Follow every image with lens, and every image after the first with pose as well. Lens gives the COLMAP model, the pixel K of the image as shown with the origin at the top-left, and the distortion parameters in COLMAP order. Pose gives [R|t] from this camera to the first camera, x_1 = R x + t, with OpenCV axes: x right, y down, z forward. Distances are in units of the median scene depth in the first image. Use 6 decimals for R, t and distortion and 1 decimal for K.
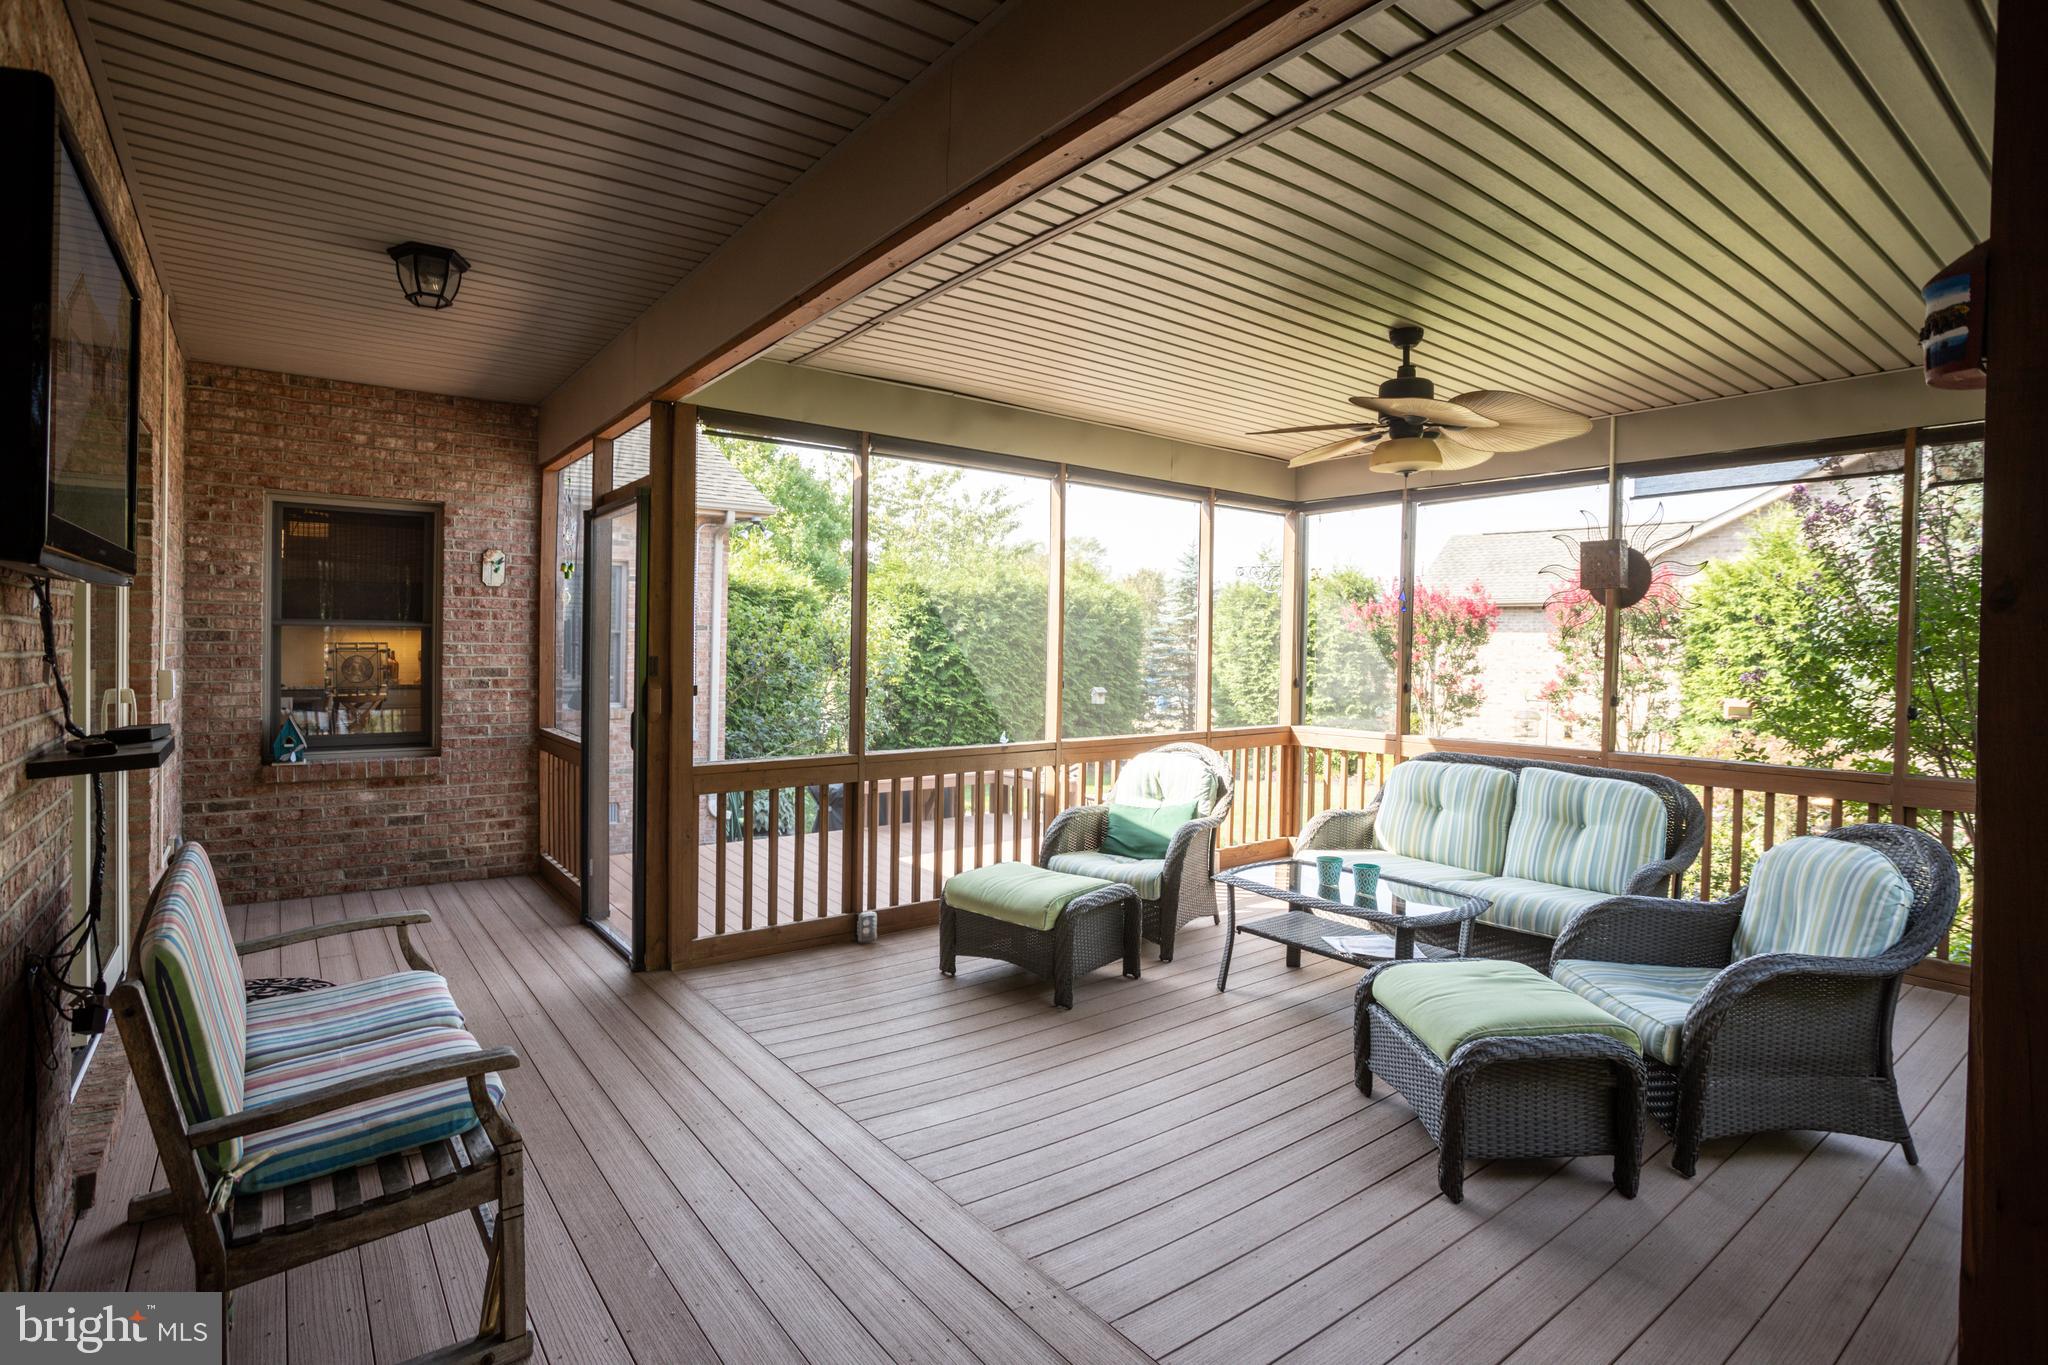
lens RADIAL K [[980.7, 0, 1028.3], [0, 980.7, 669.4], [0, 0, 1]] dist [0.001109, 0.000238]
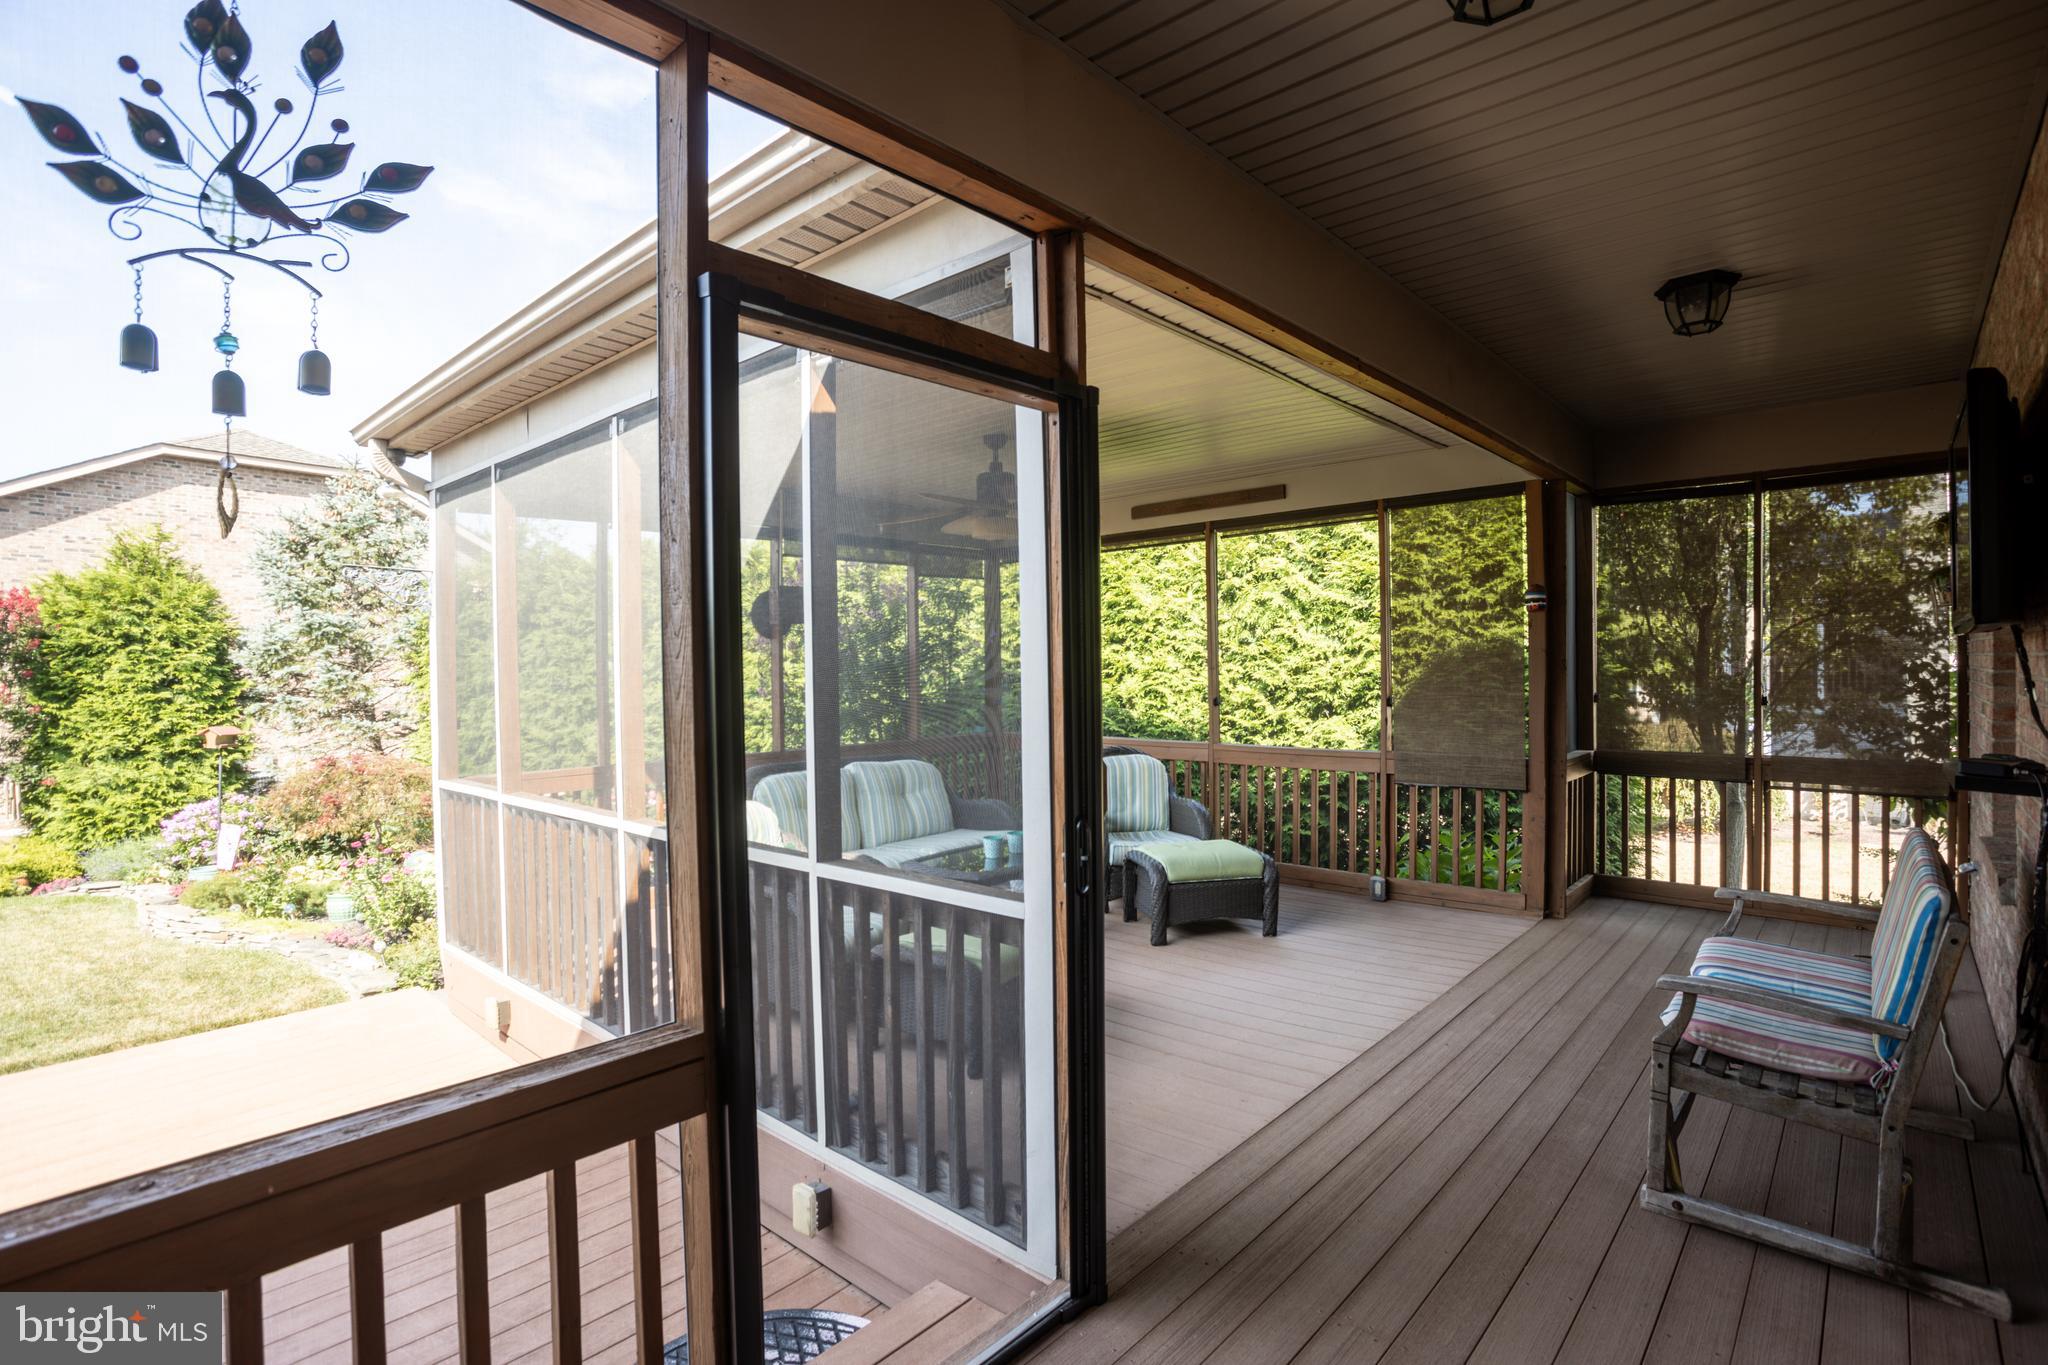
lens RADIAL K [[988.0, 0, 1022.8], [0, 988.0, 679.9], [0, 0, 1]] dist [-0.003520, -0.000427]
pose [[-0.183056, -0.017731, 0.982943, -1.045280], [0.031651, 0.999213, 0.023919, -0.040345], [-0.982593, 0.035489, -0.182350, 1.303686]]
